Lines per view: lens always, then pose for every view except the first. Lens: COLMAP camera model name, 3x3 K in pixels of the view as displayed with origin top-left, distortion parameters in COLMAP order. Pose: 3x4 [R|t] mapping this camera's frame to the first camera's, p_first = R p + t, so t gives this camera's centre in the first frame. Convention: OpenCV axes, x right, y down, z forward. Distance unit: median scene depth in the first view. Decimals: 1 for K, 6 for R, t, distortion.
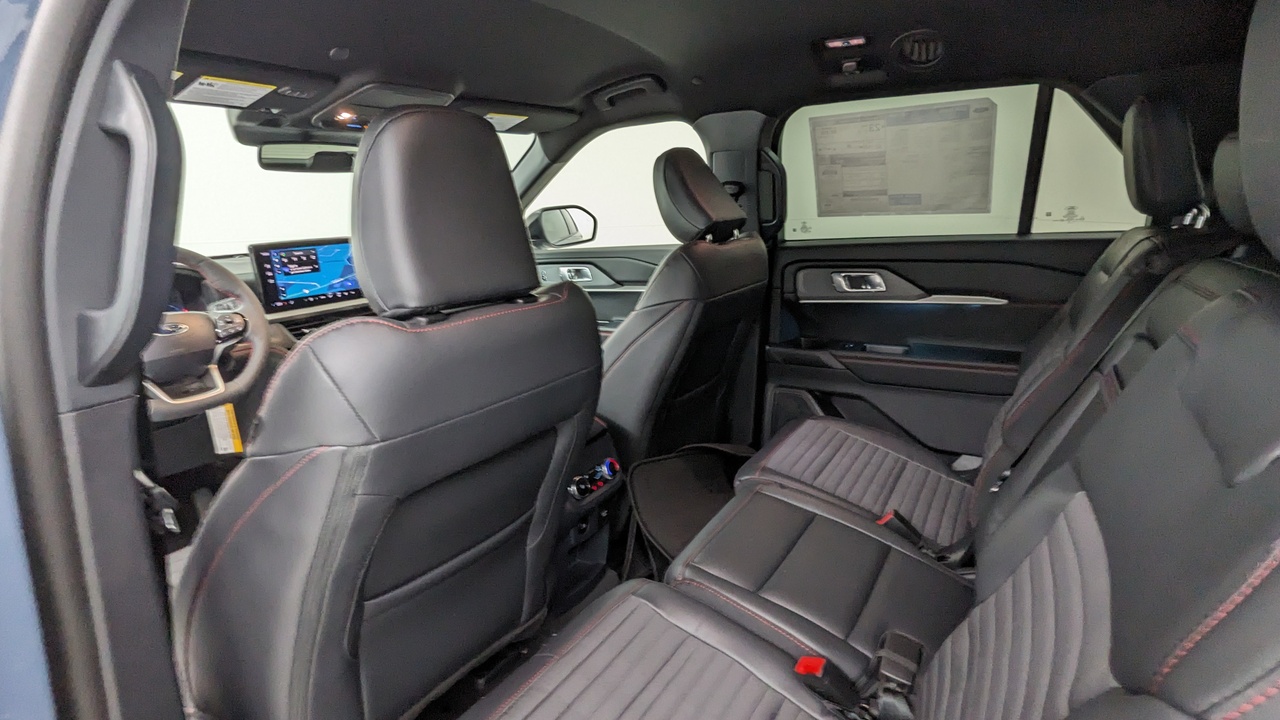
lens RADIAL K [[613.9, 0, 639.6], [0, 613.9, 358.9], [0, 0, 1]] dist [-0.003742, 0.001386]
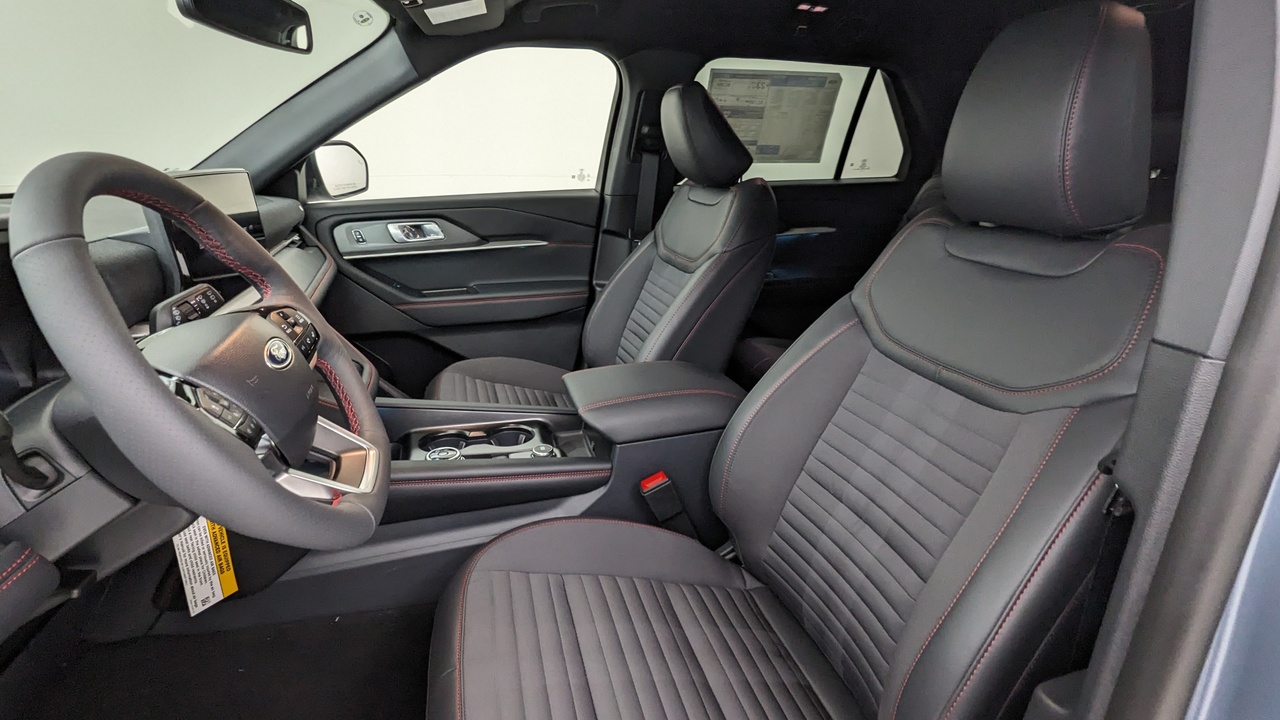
lens RADIAL K [[613.9, 0, 637.1], [0, 613.9, 363.0], [0, 0, 1]] dist [-0.003742, 0.001386]
pose [[0.664726, -0.200712, 0.719620, -0.723298], [0.155617, 0.979306, 0.129396, -0.046289], [-0.730700, 0.025972, 0.682205, 0.386992]]
